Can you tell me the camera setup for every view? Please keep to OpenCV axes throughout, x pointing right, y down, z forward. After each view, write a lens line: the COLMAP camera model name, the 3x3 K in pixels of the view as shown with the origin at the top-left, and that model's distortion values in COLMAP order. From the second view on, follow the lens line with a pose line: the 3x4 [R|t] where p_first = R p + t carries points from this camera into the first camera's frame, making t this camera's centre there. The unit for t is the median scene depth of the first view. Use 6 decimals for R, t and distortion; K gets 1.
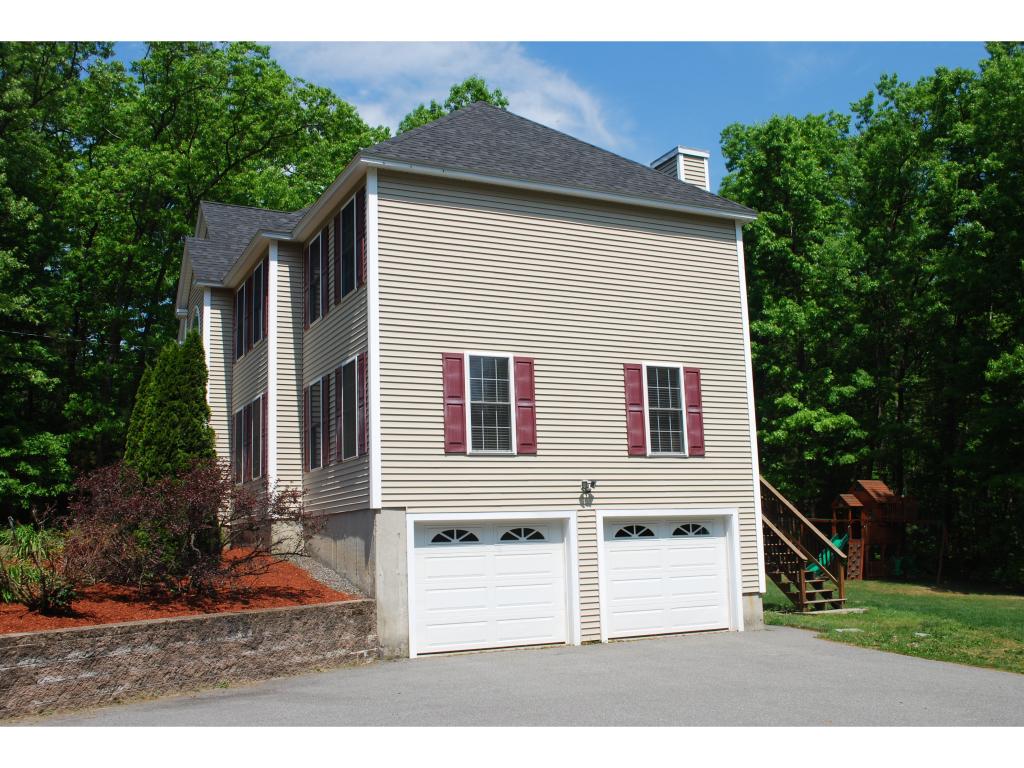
lens RADIAL K [[978.3, 0, 510.9], [0, 978.3, 402.1], [0, 0, 1]] dist [-0.034883, -0.008382]
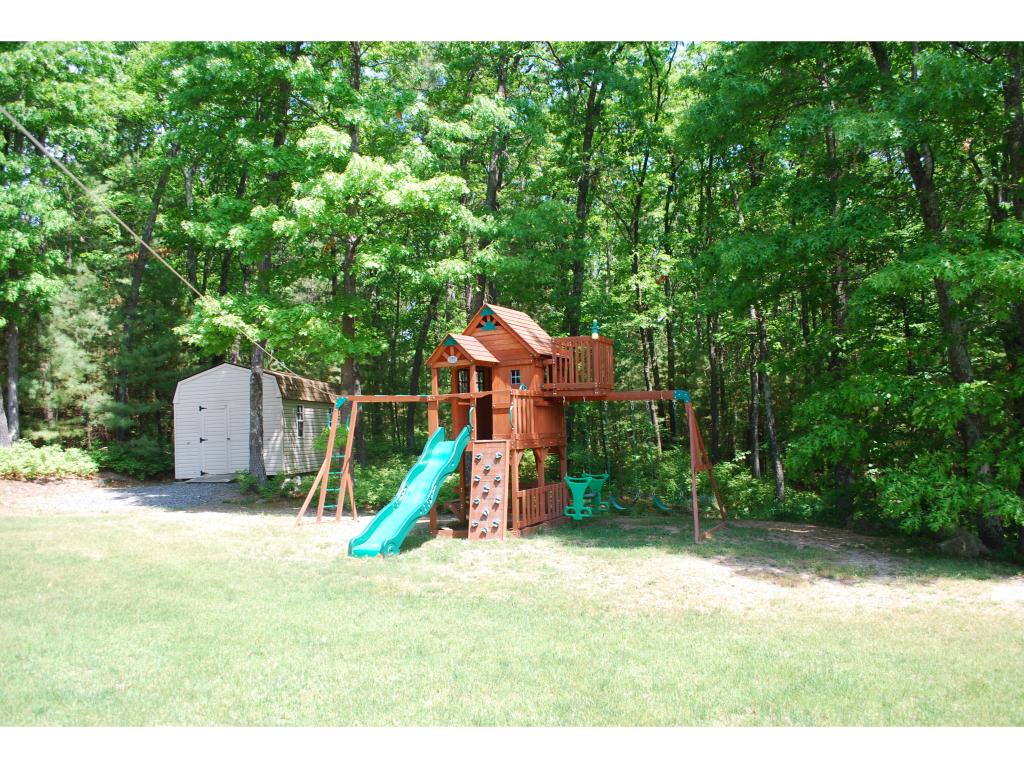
lens RADIAL K [[802.7, 0, 512.0], [0, 802.7, 384.0], [0, 0, 1]] dist [-0.002715, -0.000228]
pose [[0.863906, 0.000614, 0.503652, 0.176328], [-0.036393, 0.997461, 0.061209, 0.089525], [-0.502336, -0.071208, 0.861735, 0.651254]]
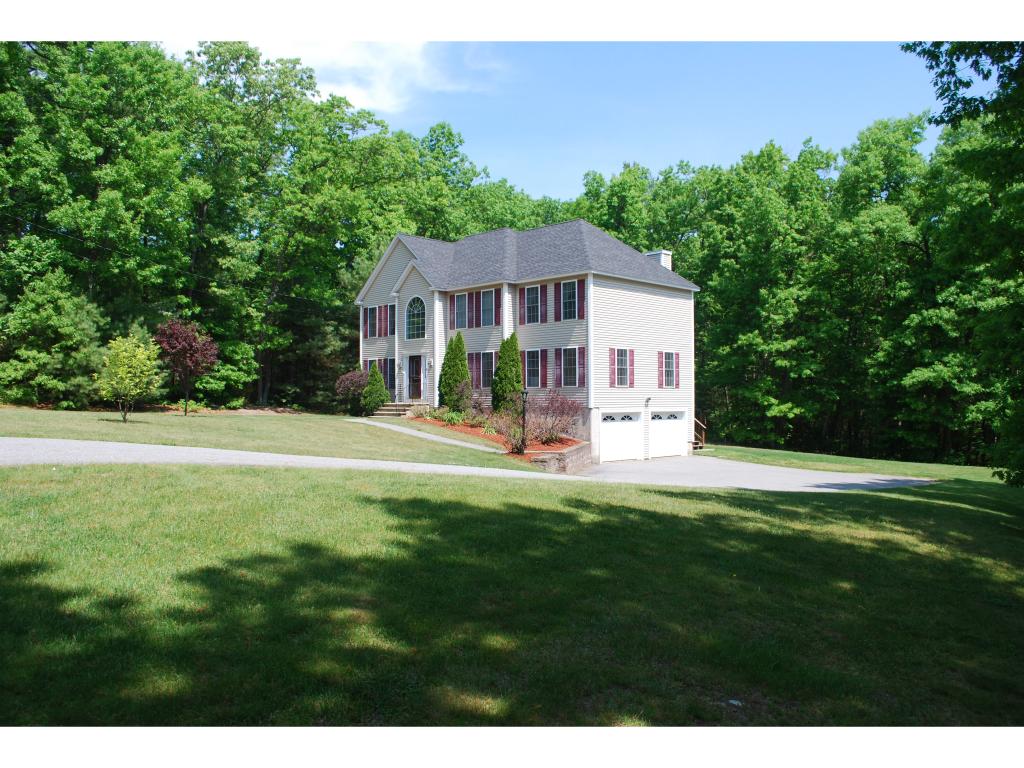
lens RADIAL K [[802.7, 0, 512.0], [0, 802.7, 384.0], [0, 0, 1]] dist [-0.002715, -0.000228]
pose [[0.946824, 0.036300, 0.319697, -0.901449], [-0.072575, 0.992103, 0.102294, -0.139494], [-0.313459, -0.120056, 0.941982, -0.838122]]
